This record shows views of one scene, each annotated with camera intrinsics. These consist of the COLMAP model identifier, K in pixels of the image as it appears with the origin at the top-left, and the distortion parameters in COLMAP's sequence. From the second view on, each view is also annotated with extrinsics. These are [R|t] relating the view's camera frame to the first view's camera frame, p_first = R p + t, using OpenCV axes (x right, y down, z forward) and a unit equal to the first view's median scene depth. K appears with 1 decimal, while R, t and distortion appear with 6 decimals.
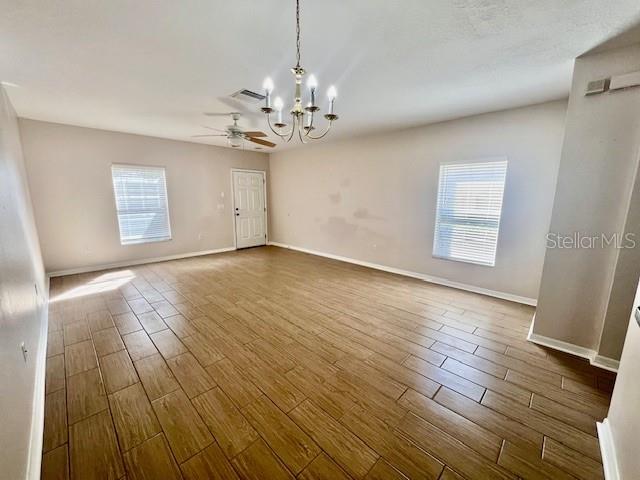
lens RADIAL K [[255.2, 0, 322.4], [0, 255.2, 240.4], [0, 0, 1]] dist [-0.003785, 0.000426]
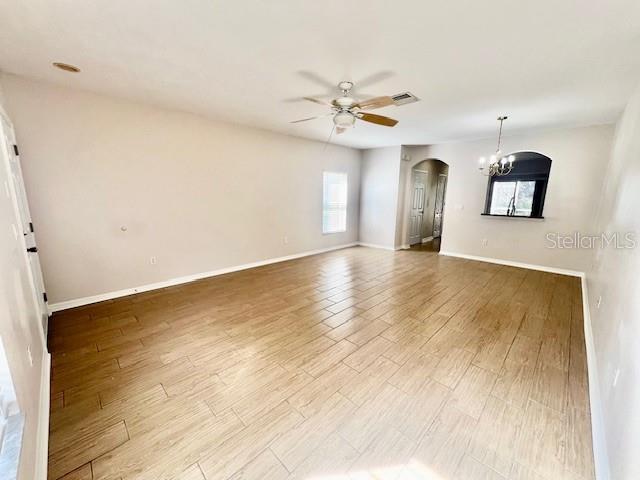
lens RADIAL K [[255.2, 0, 320.5], [0, 255.2, 238.4], [0, 0, 1]] dist [-0.003785, 0.000426]
pose [[0.006594, -0.184574, 0.982796, -0.875118], [0.160430, 0.970282, 0.181148, -0.158151], [-0.987025, 0.156476, 0.036010, 0.847674]]
